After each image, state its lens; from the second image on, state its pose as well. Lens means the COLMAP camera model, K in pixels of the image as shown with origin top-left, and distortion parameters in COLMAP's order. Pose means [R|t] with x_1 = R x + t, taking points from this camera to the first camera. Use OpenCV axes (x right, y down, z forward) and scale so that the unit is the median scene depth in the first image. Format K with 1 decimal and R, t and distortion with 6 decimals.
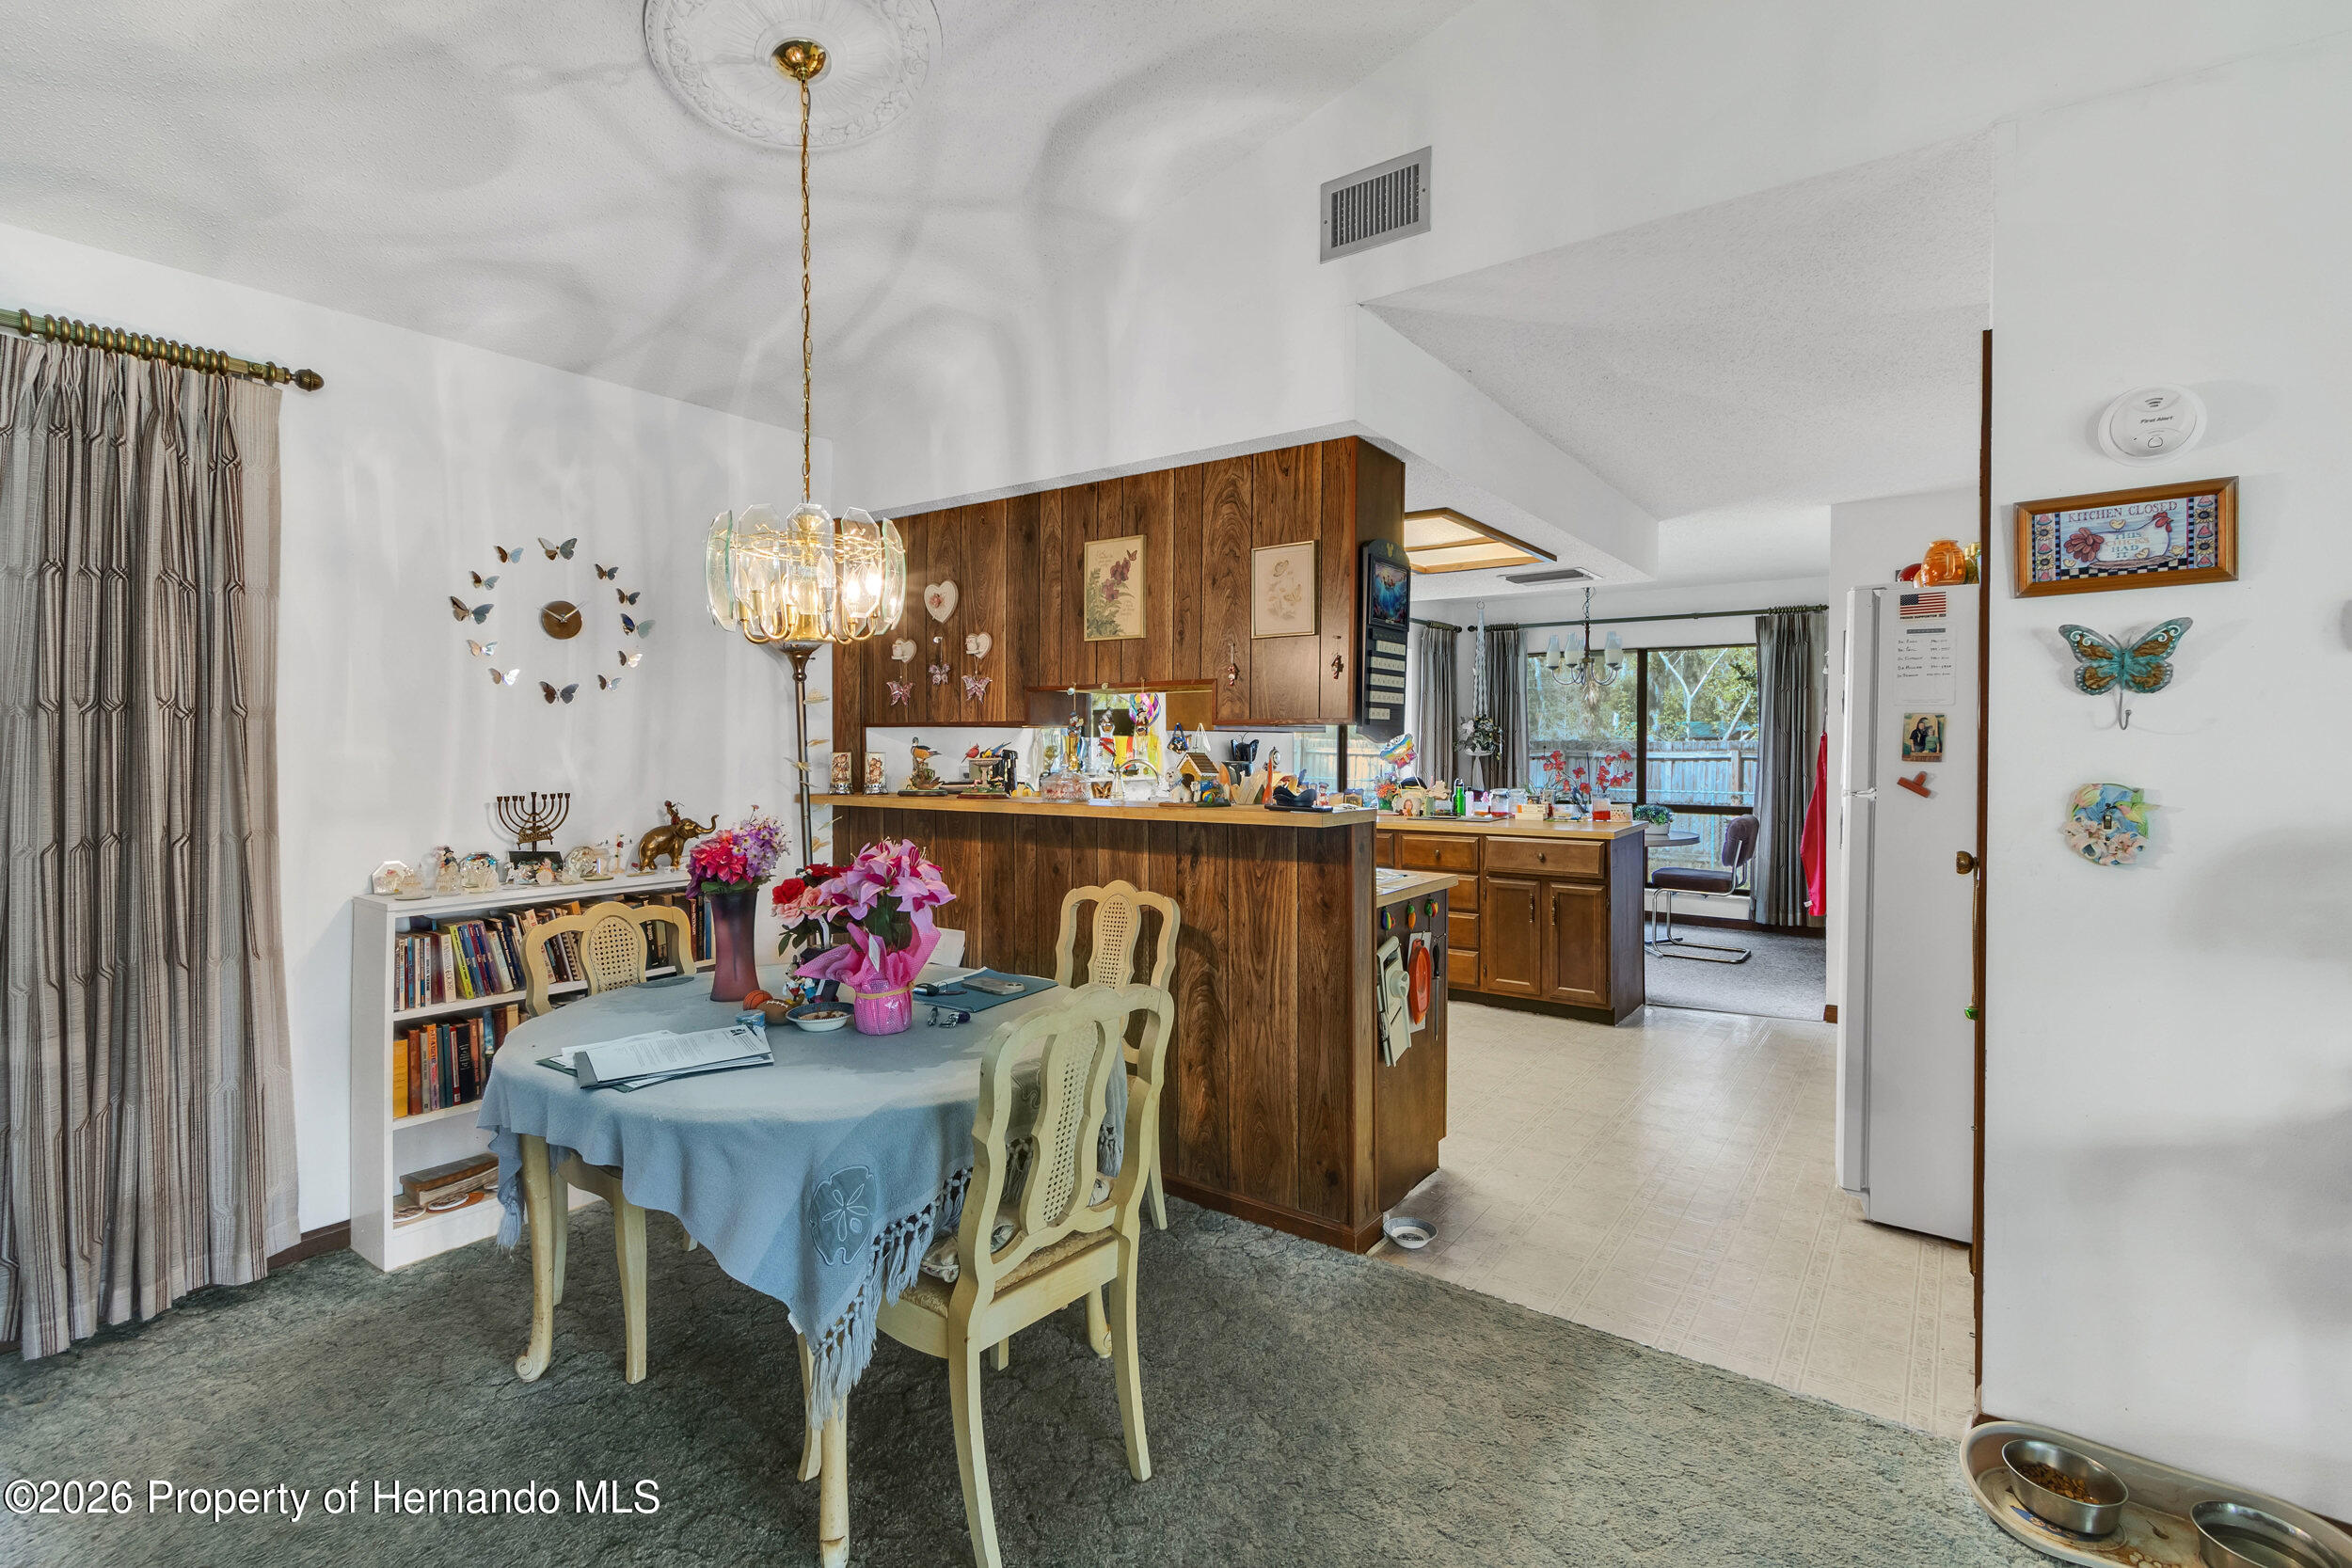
lens RADIAL K [[1164.7, 0, 1155.4], [0, 1164.7, 756.6], [0, 0, 1]] dist [-0.000633, -0.000281]
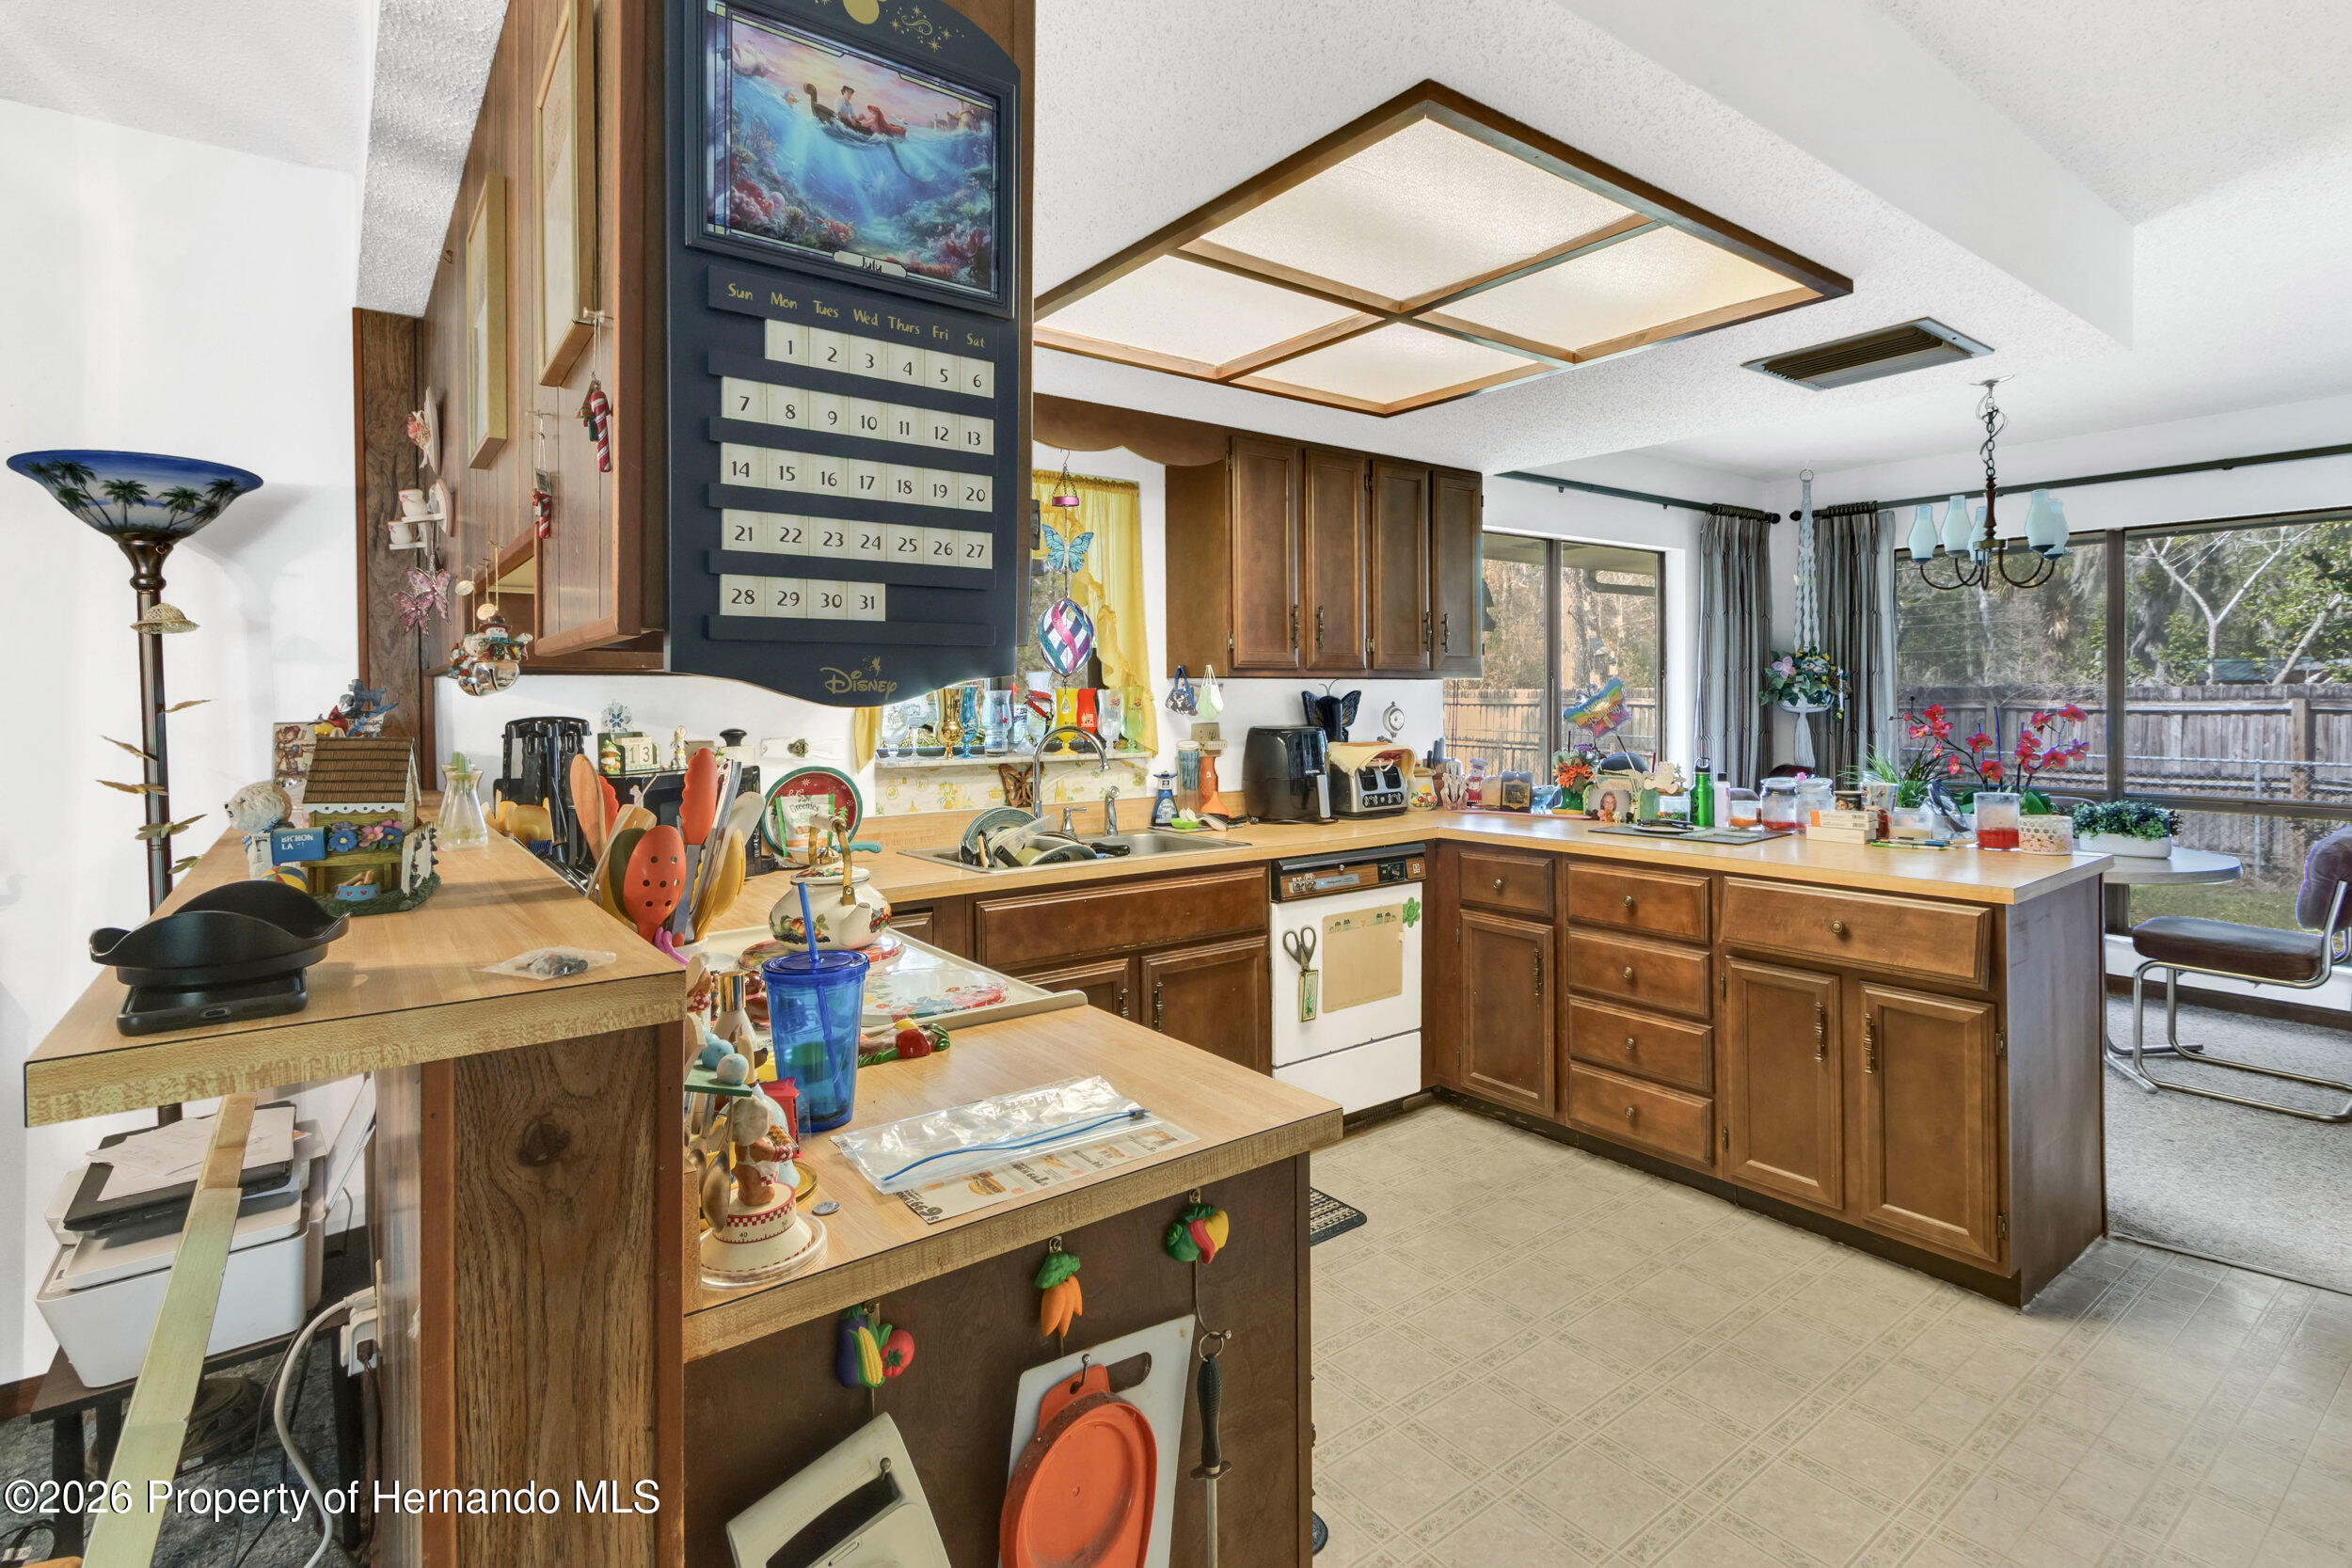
lens RADIAL K [[1183.4, 0, 1091.9], [0, 1183.4, 701.3], [0, 0, 1]] dist [0.001873, -0.006197]
pose [[0.946035, -0.006548, -0.323998, 0.302972], [0.004402, 0.999963, -0.007355, -0.009510], [0.324035, 0.005532, 0.946029, 0.666028]]
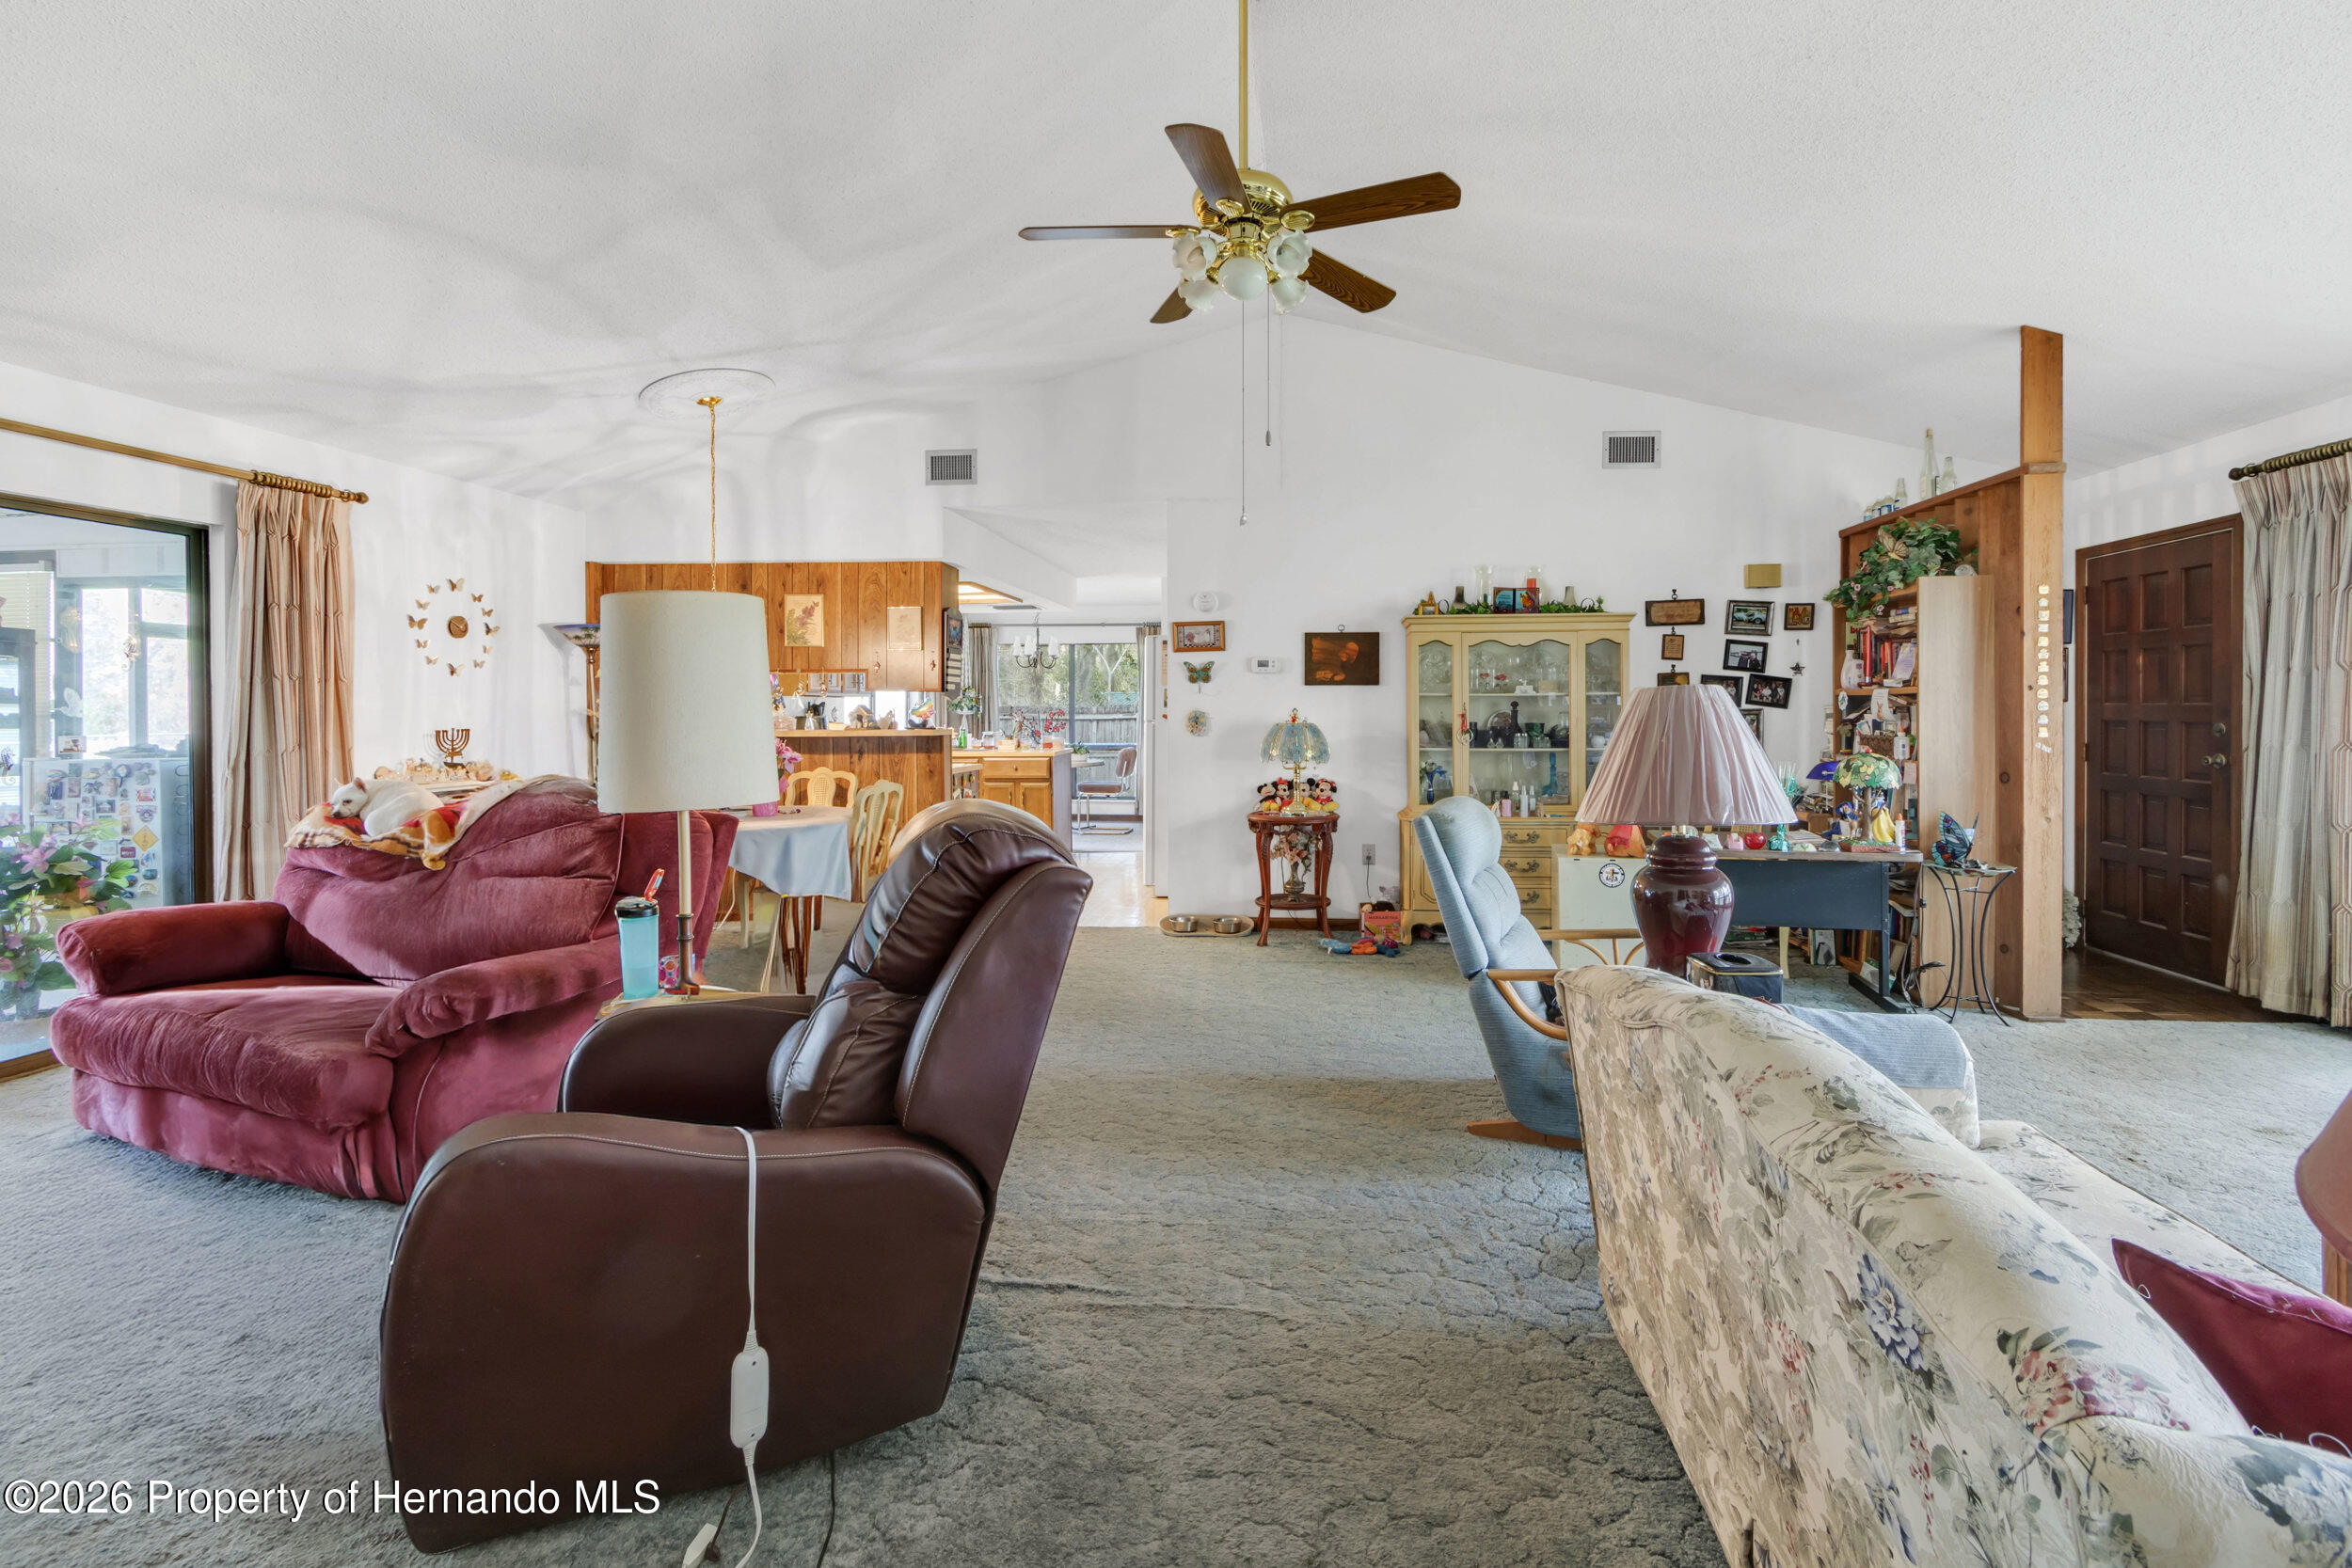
lens RADIAL K [[1120.8, 0, 1306.6], [0, 1120.8, 713.5], [0, 0, 1]] dist [0.004111, 0.000388]
pose [[0.828621, -0.005006, 0.559787, -0.384559], [0.010820, 0.999916, -0.007074, 0.031904], [-0.559705, 0.011919, 0.828606, -0.994608]]
